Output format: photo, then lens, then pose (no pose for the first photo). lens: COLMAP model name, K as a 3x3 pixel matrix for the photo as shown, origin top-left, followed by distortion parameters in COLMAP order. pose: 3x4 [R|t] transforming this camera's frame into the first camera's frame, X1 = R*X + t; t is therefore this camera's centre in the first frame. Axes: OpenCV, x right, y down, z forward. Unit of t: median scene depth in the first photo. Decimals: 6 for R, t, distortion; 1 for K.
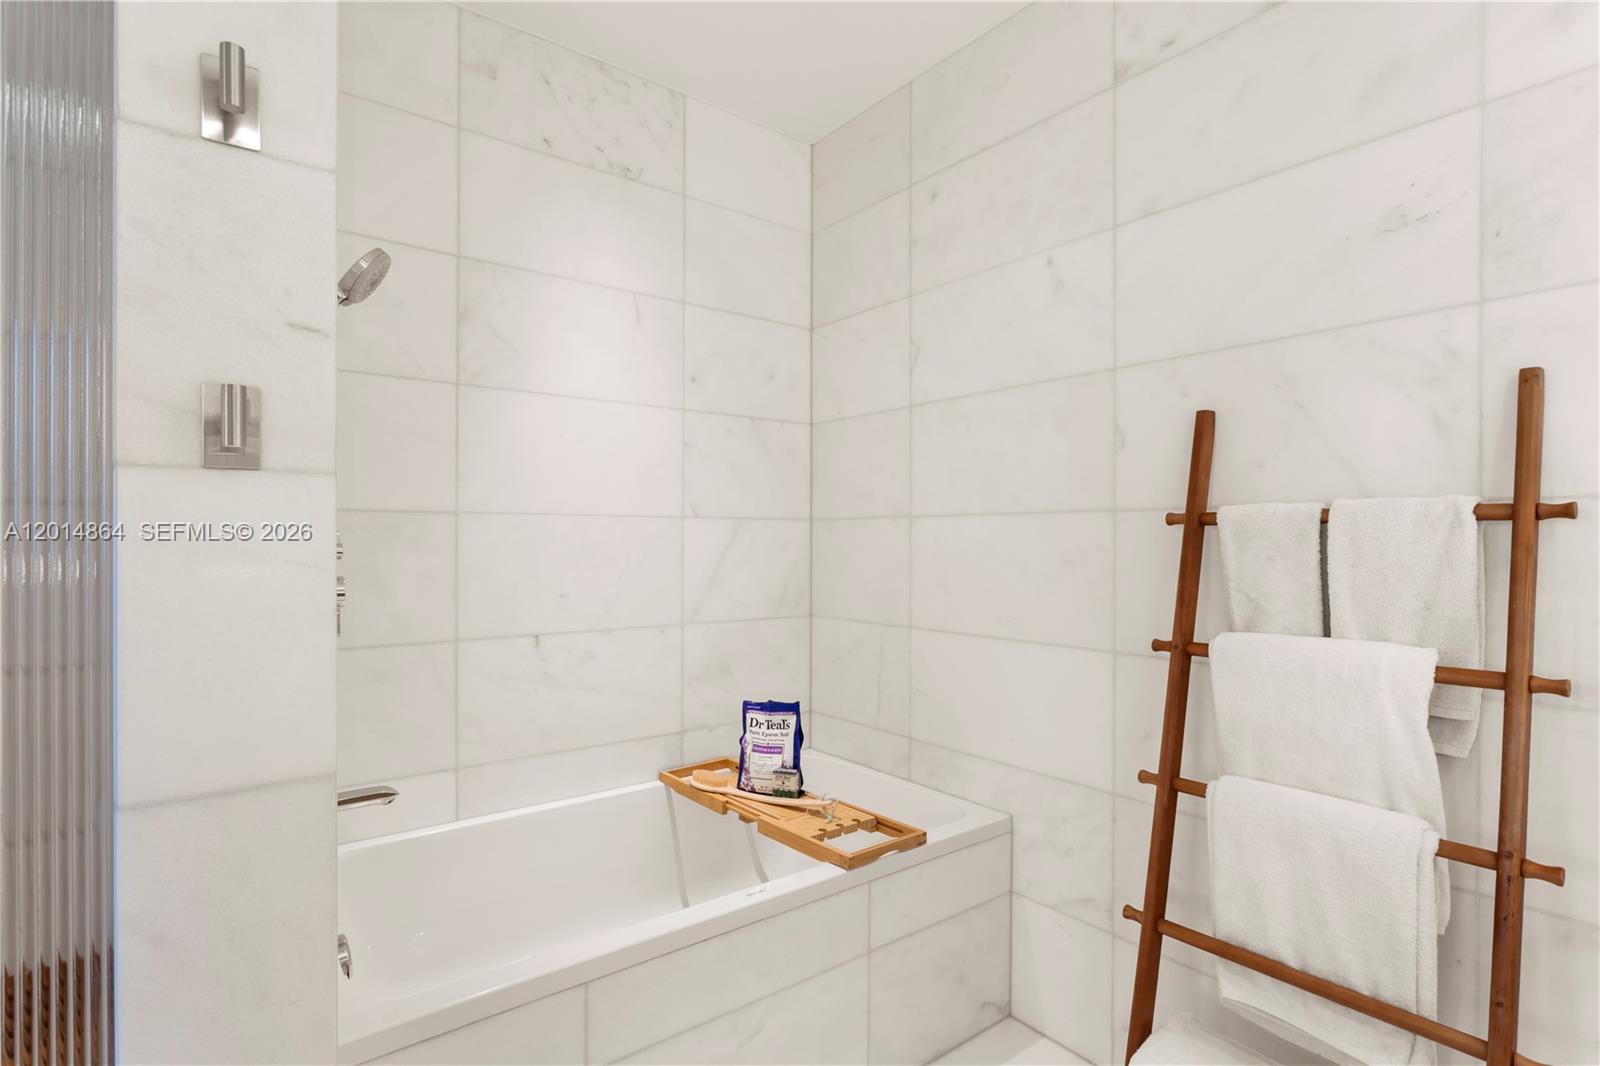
lens RADIAL K [[794.6, 0, 799.5], [0, 794.6, 541.8], [0, 0, 1]] dist [-0.002407, 0.000639]
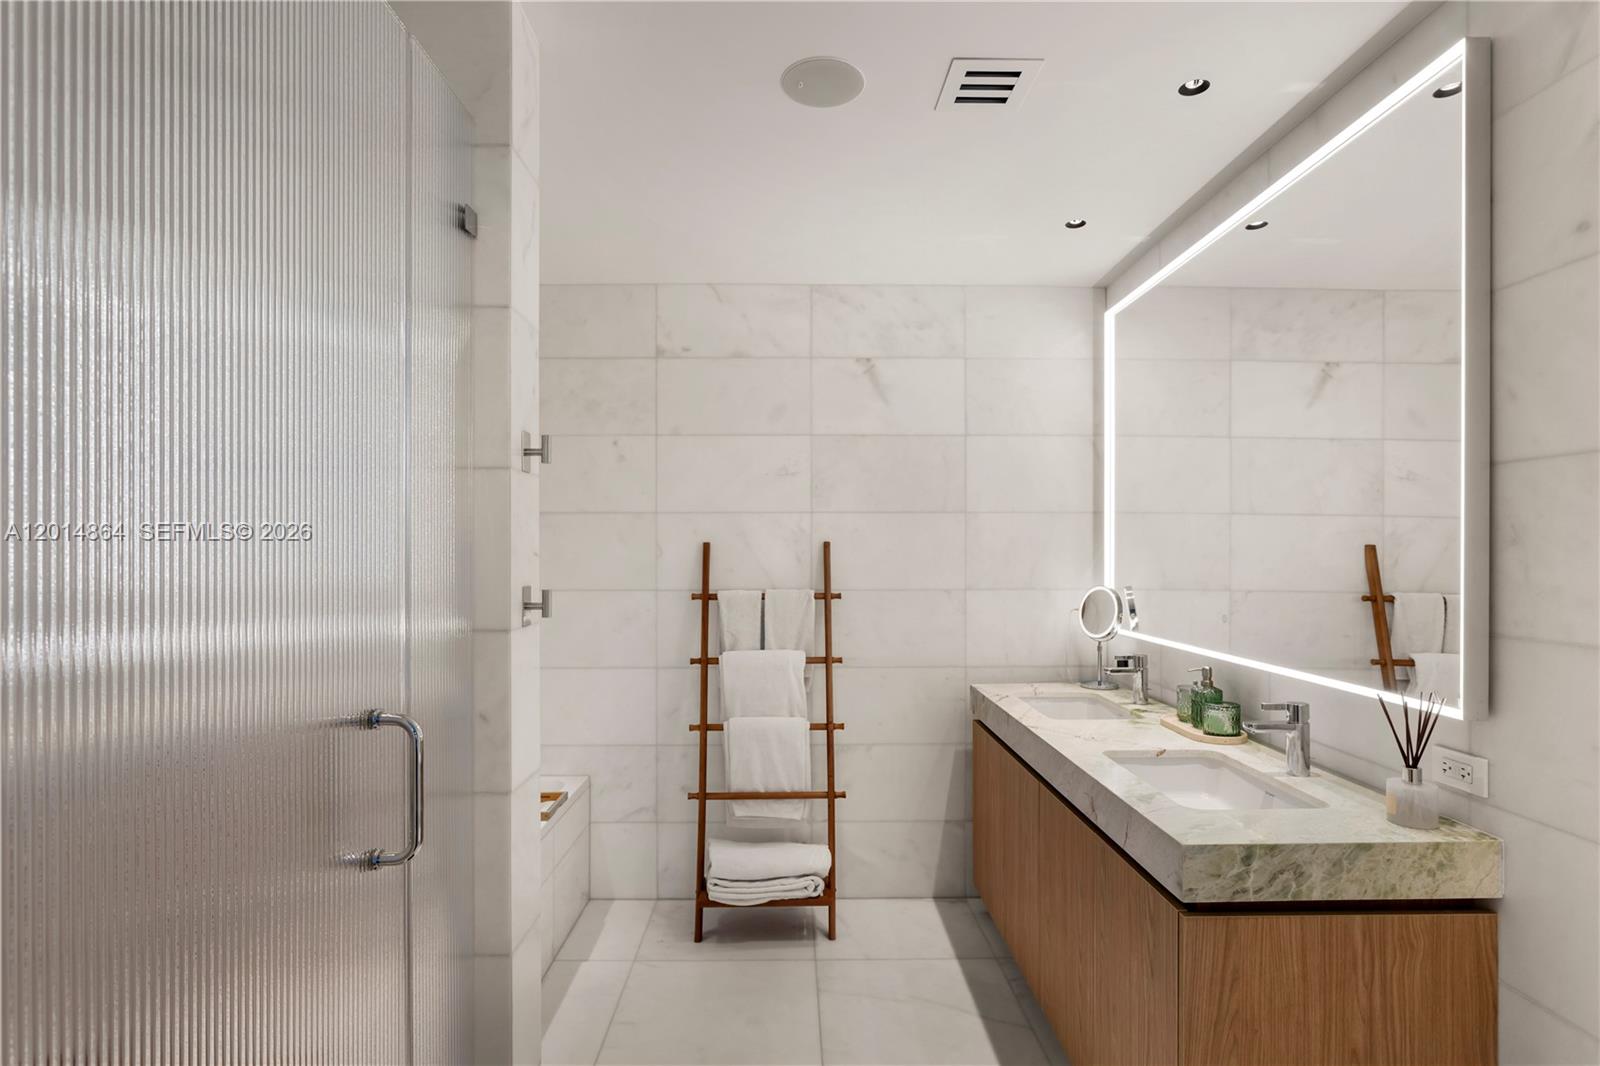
lens RADIAL K [[875.7, 0, 800.0], [0, 875.7, 533.0], [0, 0, 1]] dist [0.001861, 0.000261]
pose [[0.602092, 0.002902, 0.798422, -1.325038], [0.003483, 0.999974, -0.006261, -0.204716], [-0.798419, 0.006551, 0.602066, -0.625278]]
